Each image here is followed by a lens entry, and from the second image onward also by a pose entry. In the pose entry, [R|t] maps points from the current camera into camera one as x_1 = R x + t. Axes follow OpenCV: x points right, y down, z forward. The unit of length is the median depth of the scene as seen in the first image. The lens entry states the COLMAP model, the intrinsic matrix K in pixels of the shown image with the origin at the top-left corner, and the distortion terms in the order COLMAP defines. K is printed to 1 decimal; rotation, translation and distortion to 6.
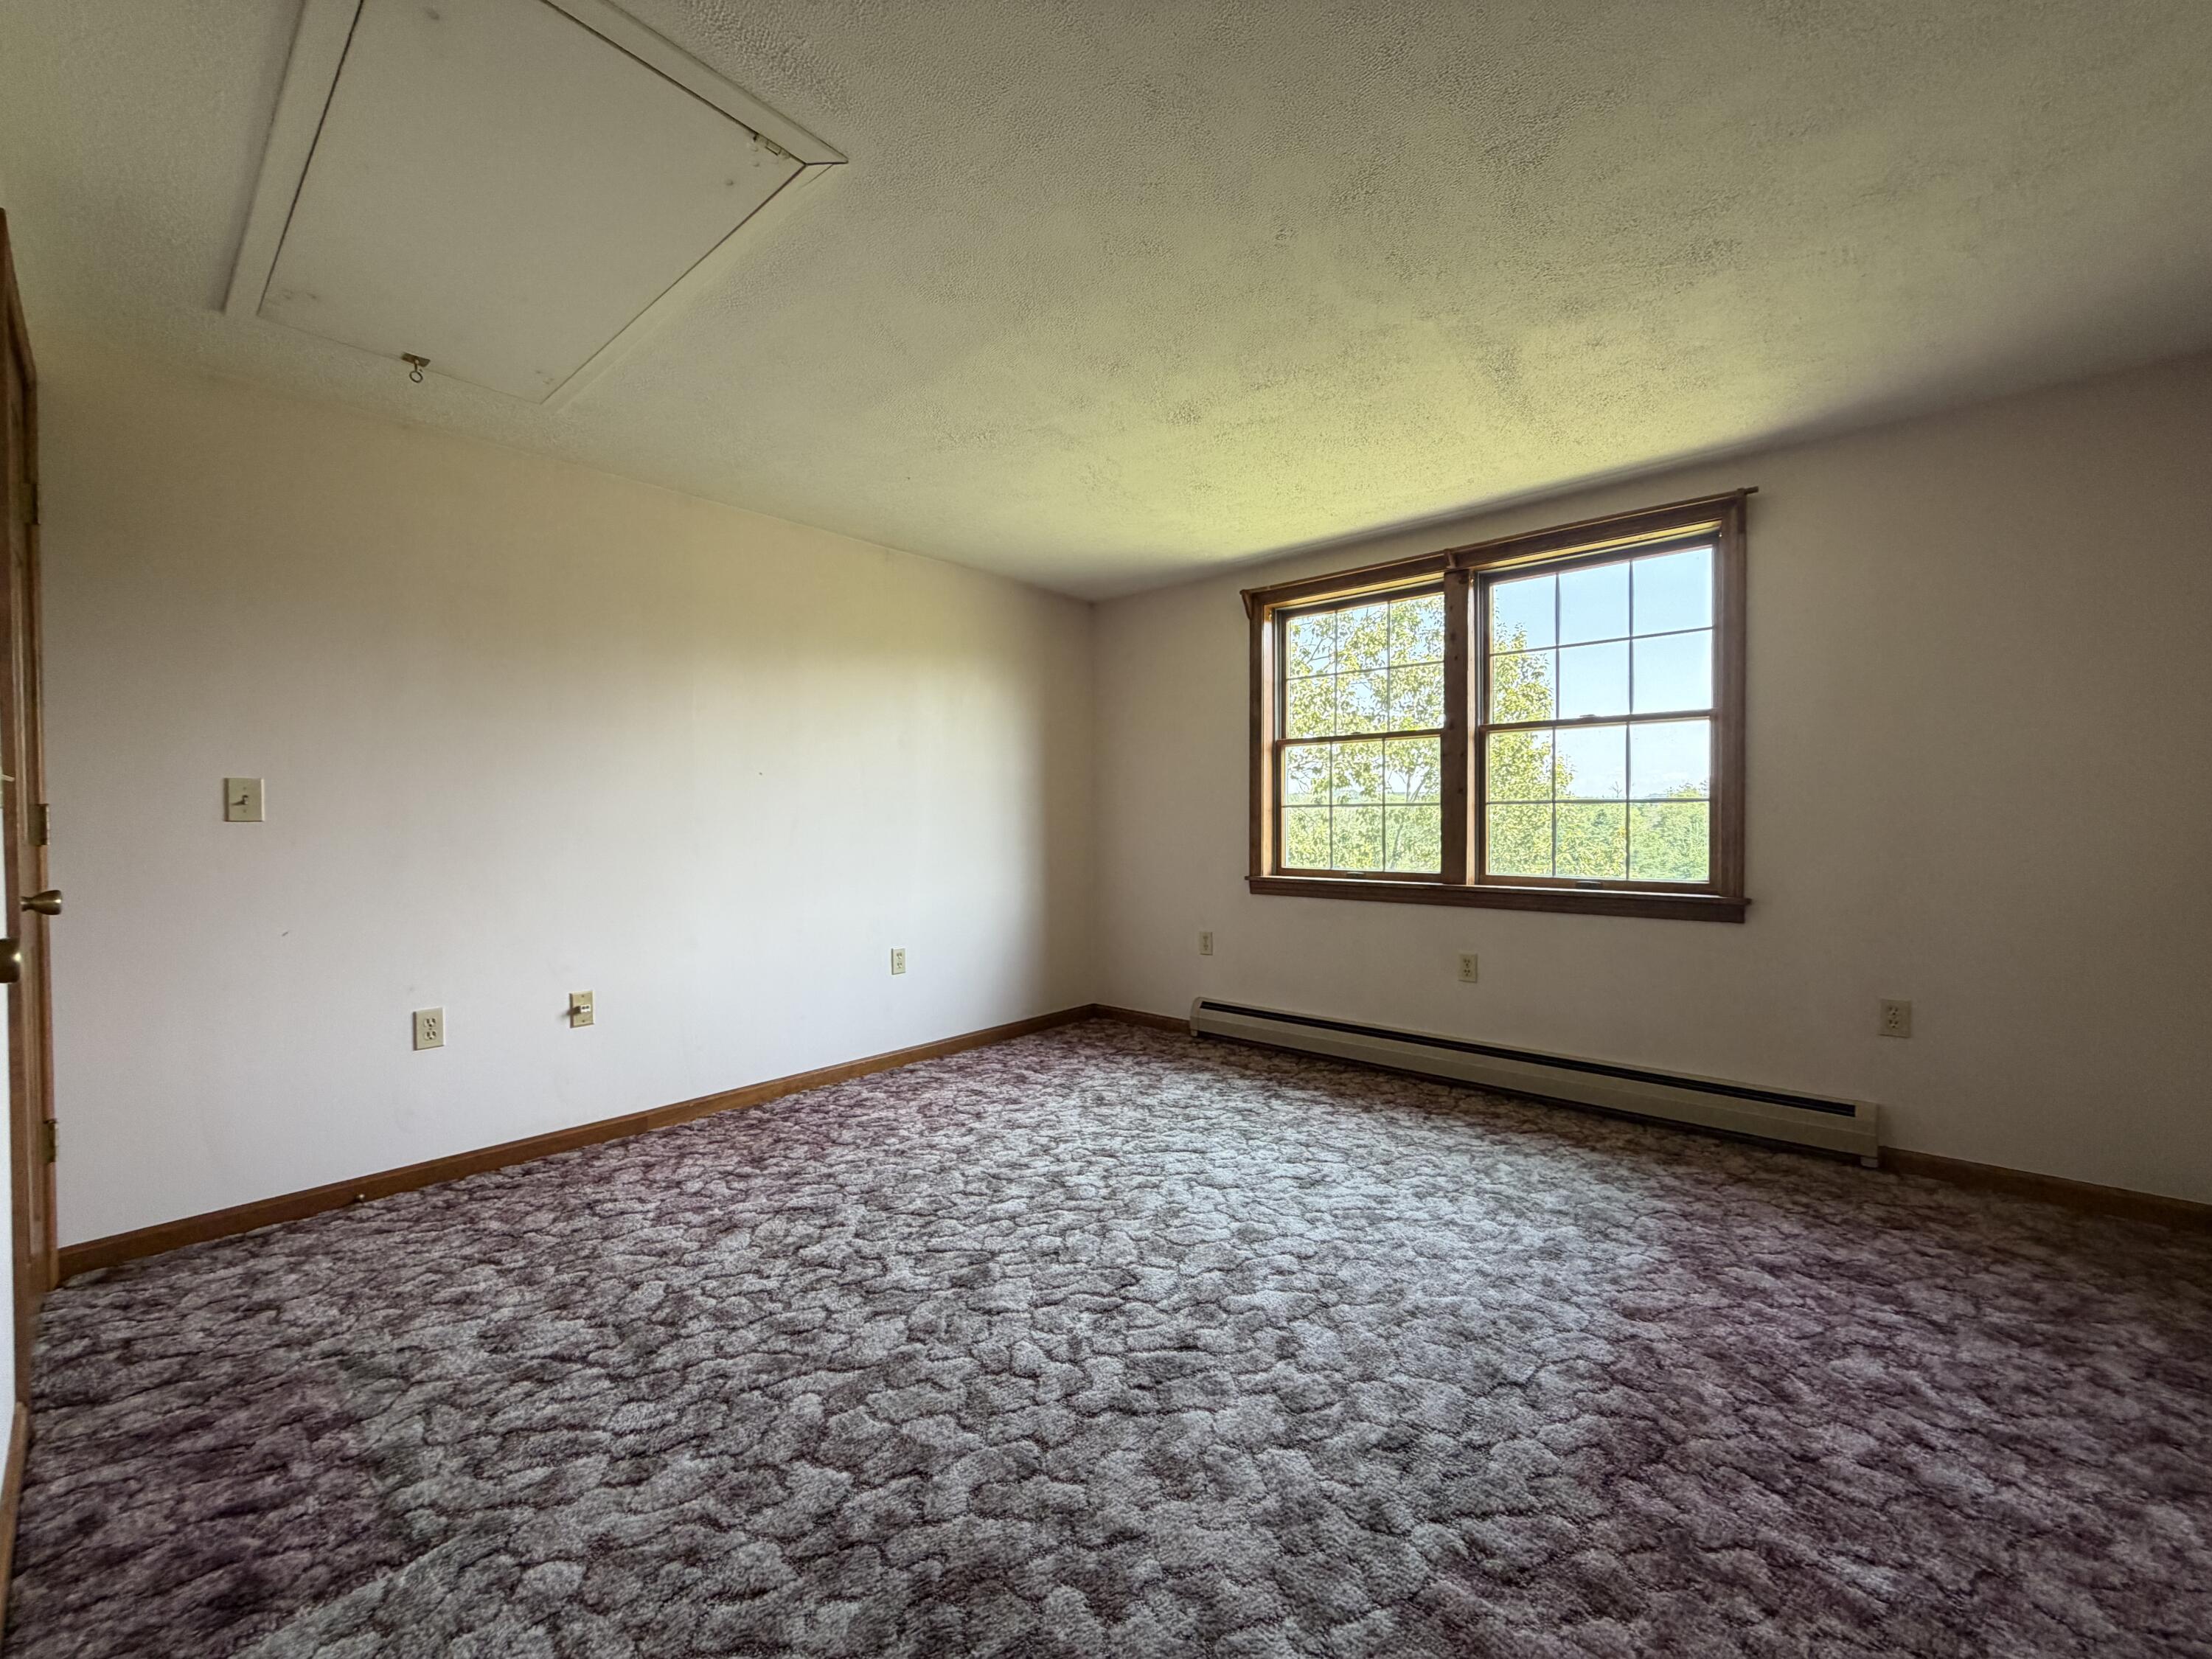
lens RADIAL K [[880.2, 0, 1106.0], [0, 880.2, 829.5], [0, 0, 1]] dist [-0.000449, 0.000085]
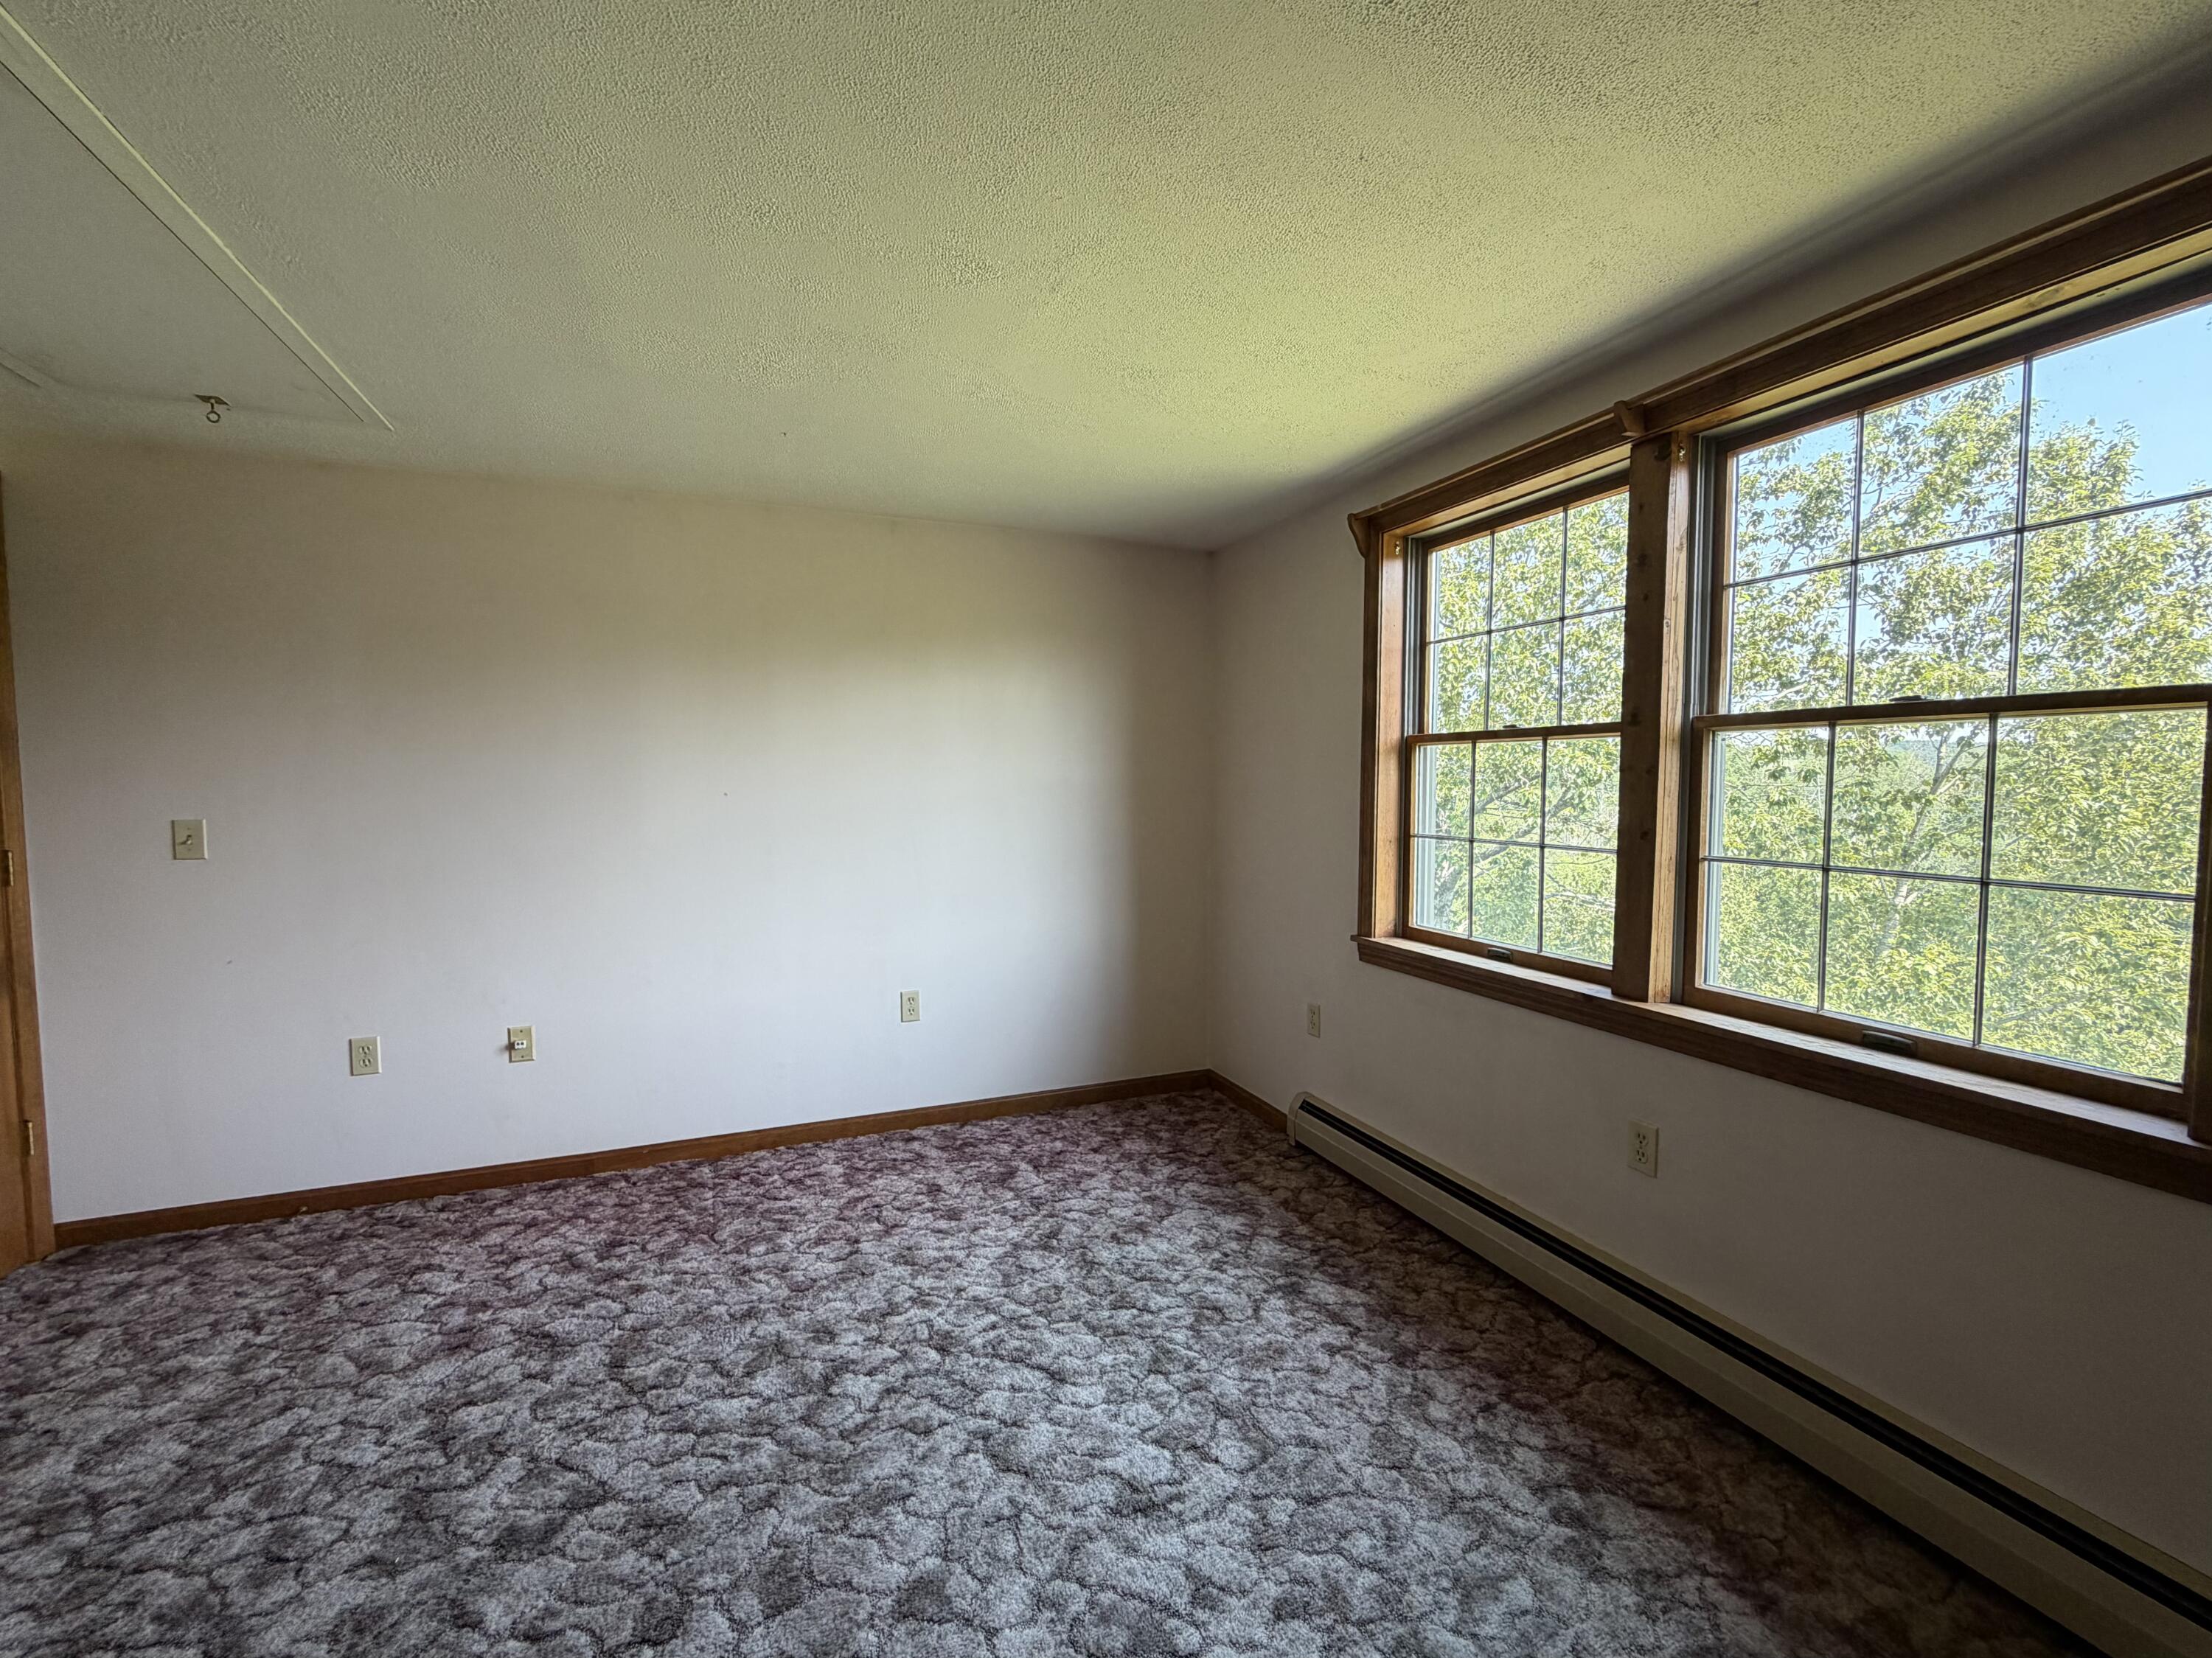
lens RADIAL K [[920.3, 0, 1106.0], [0, 920.3, 829.0], [0, 0, 1]] dist [-0.001480, 0.000298]
pose [[0.896177, 0.029265, -0.442730, 0.432203], [-0.009553, 0.998864, 0.046690, -0.088351], [0.443593, -0.037613, 0.895439, 0.389583]]
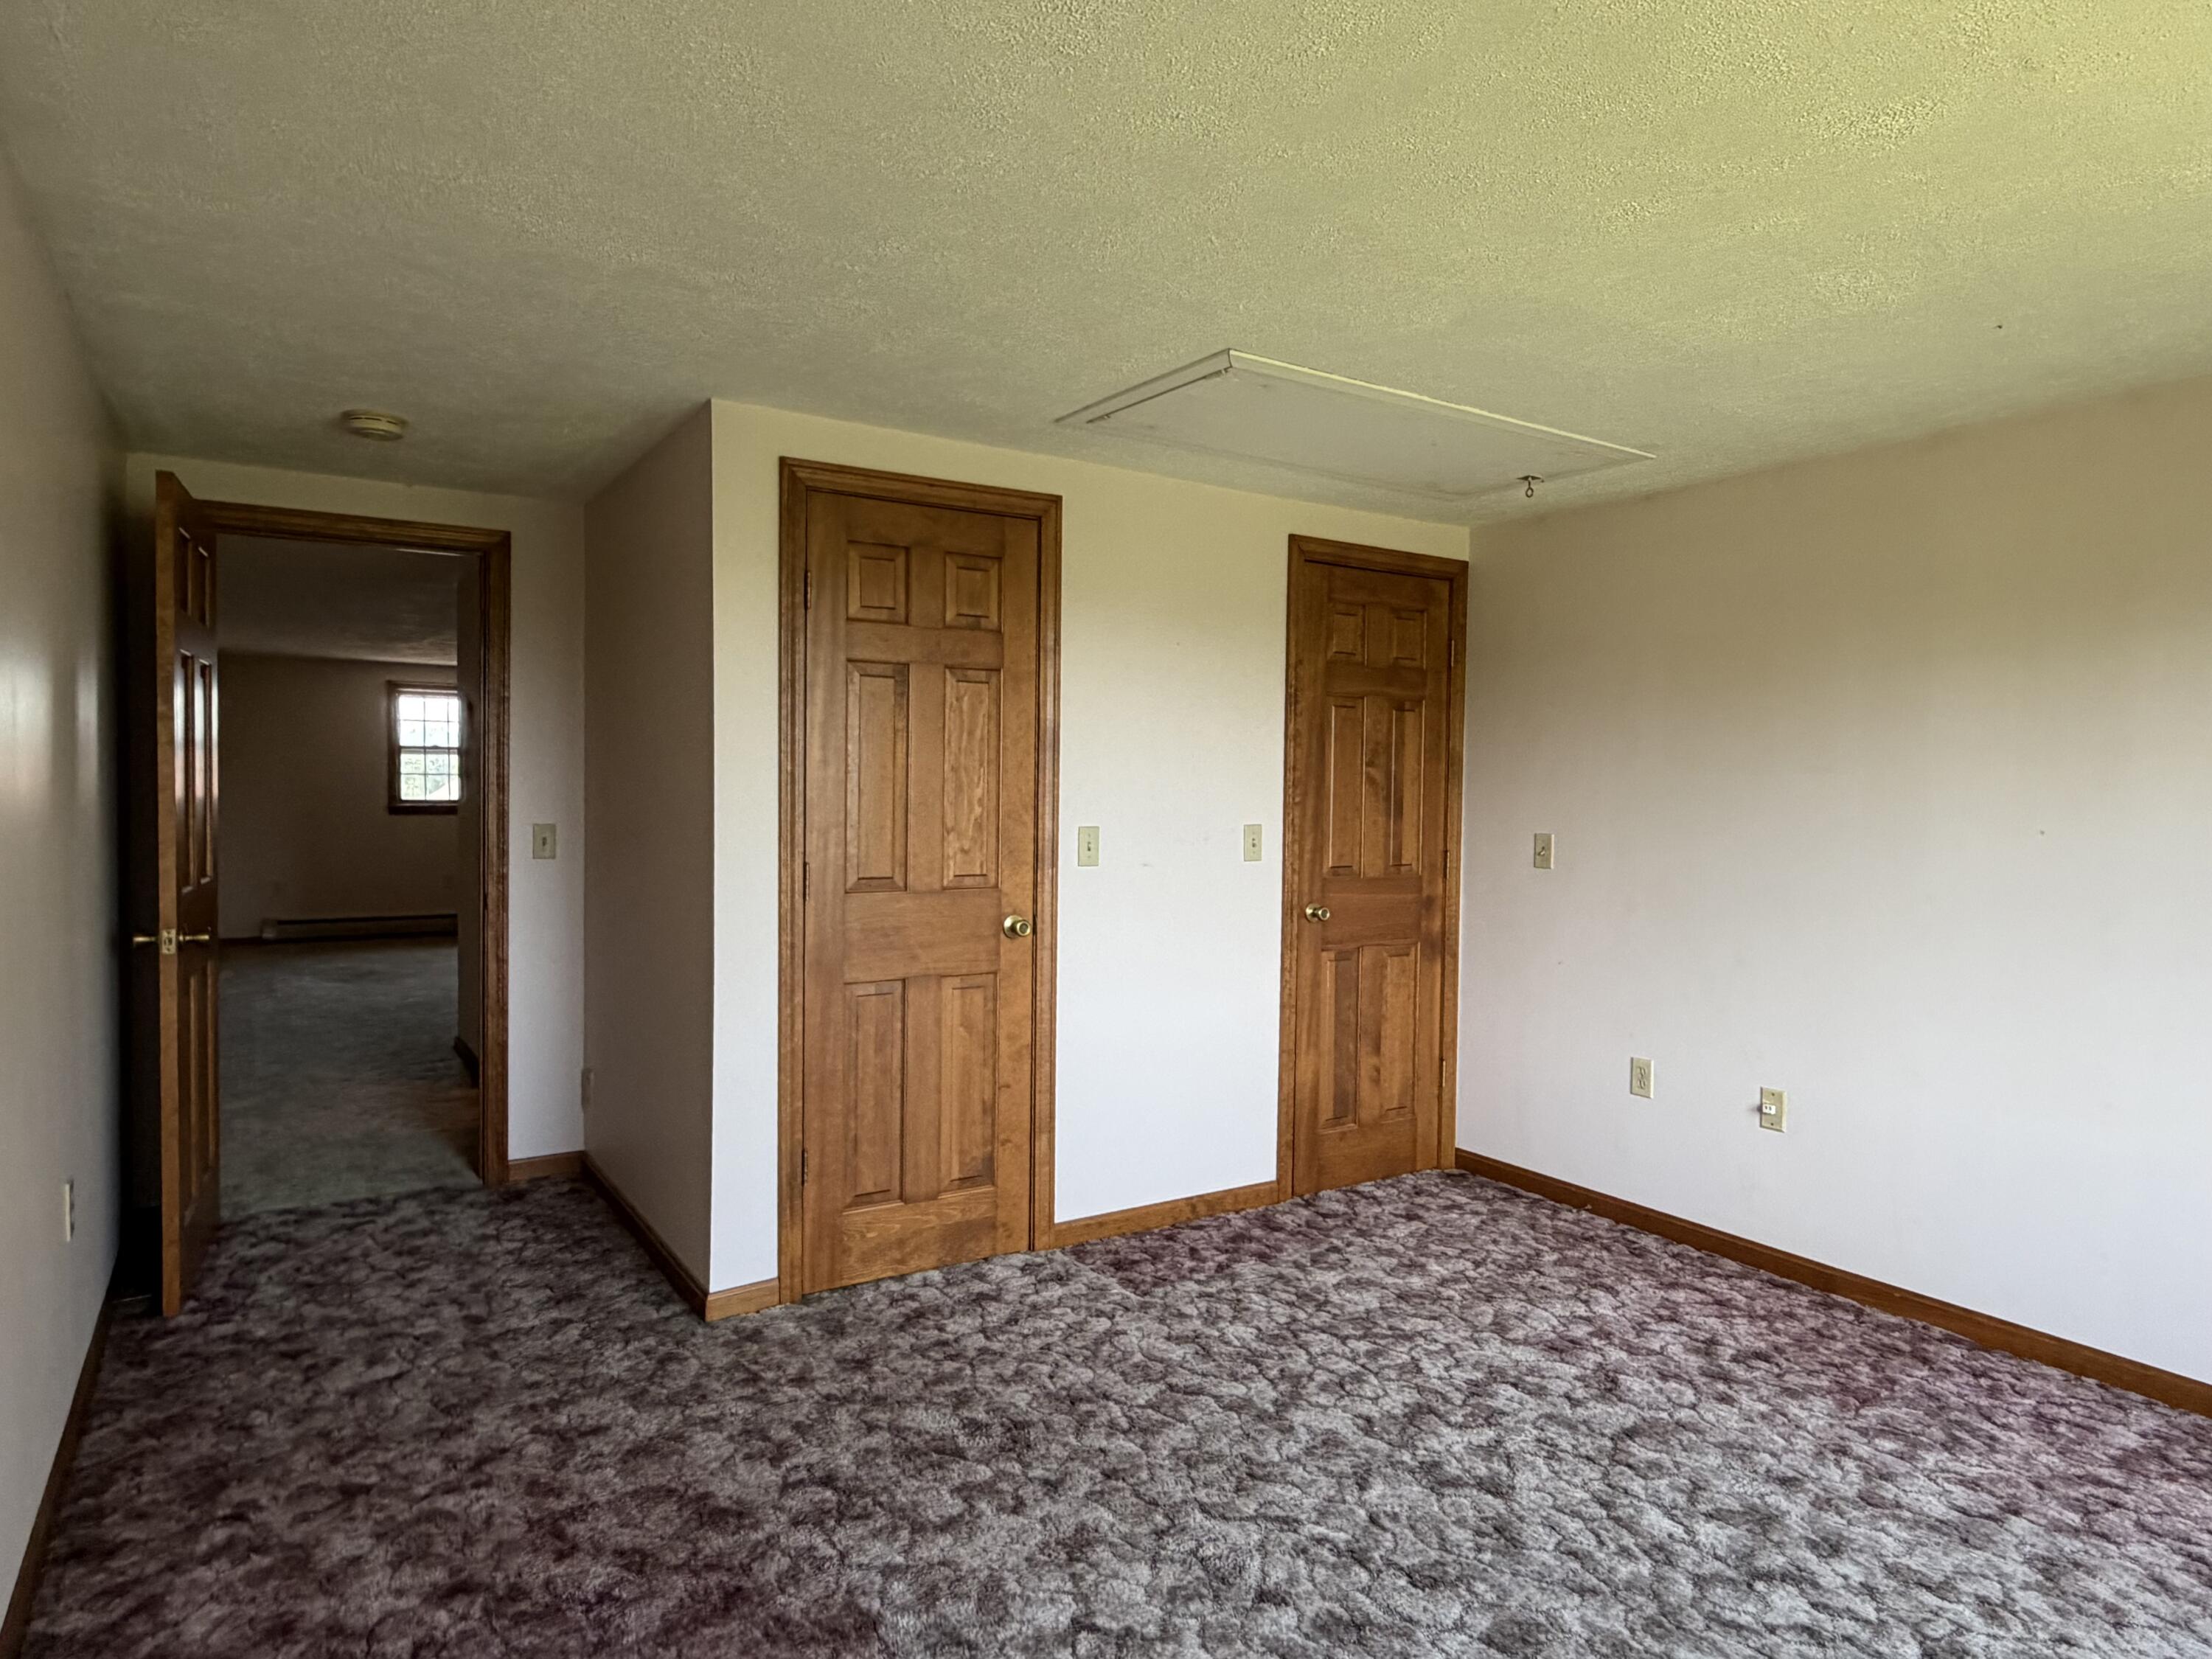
lens RADIAL K [[1313.4, 0, 1106.0], [0, 1313.4, 829.5], [0, 0, 1]] dist [0.009185, -0.001135]
pose [[-0.262545, 0.035957, -0.964250, 0.790643], [-0.026068, 0.998676, 0.044339, -0.104843], [0.964568, 0.036777, -0.261260, 0.711850]]
